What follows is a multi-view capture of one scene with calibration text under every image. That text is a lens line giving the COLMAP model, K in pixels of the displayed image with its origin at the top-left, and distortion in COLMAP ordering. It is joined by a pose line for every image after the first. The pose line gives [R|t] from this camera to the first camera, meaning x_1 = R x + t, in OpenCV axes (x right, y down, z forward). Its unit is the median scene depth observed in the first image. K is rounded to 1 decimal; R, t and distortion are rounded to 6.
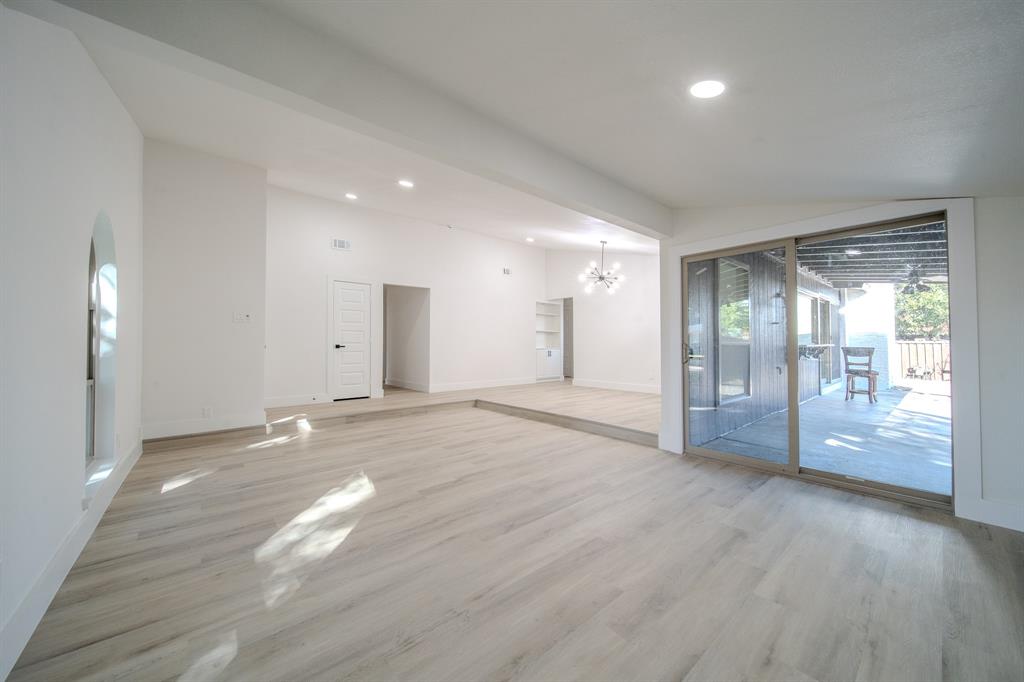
lens RADIAL K [[368.8, 0, 516.1], [0, 368.8, 341.8], [0, 0, 1]] dist [-0.001183, -0.000879]
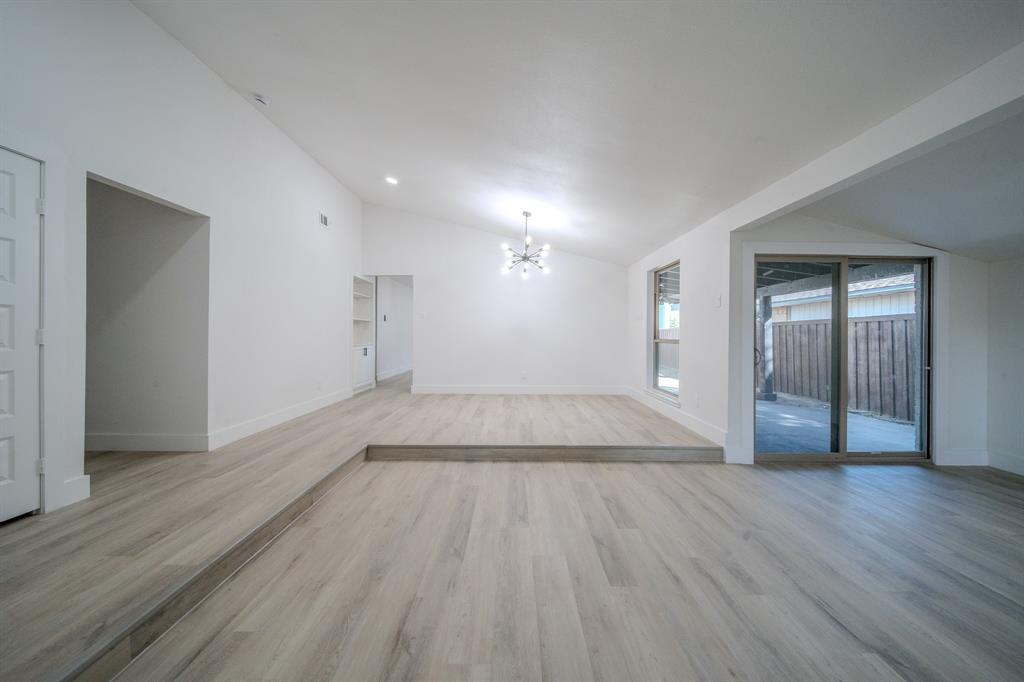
lens RADIAL K [[368.8, 0, 509.7], [0, 368.8, 332.9], [0, 0, 1]] dist [-0.001183, -0.000879]
pose [[0.654156, 0.010501, 0.756287, -0.381517], [-0.014069, 0.999900, -0.001715, -0.010136], [-0.756229, -0.009518, 0.654238, 0.492583]]
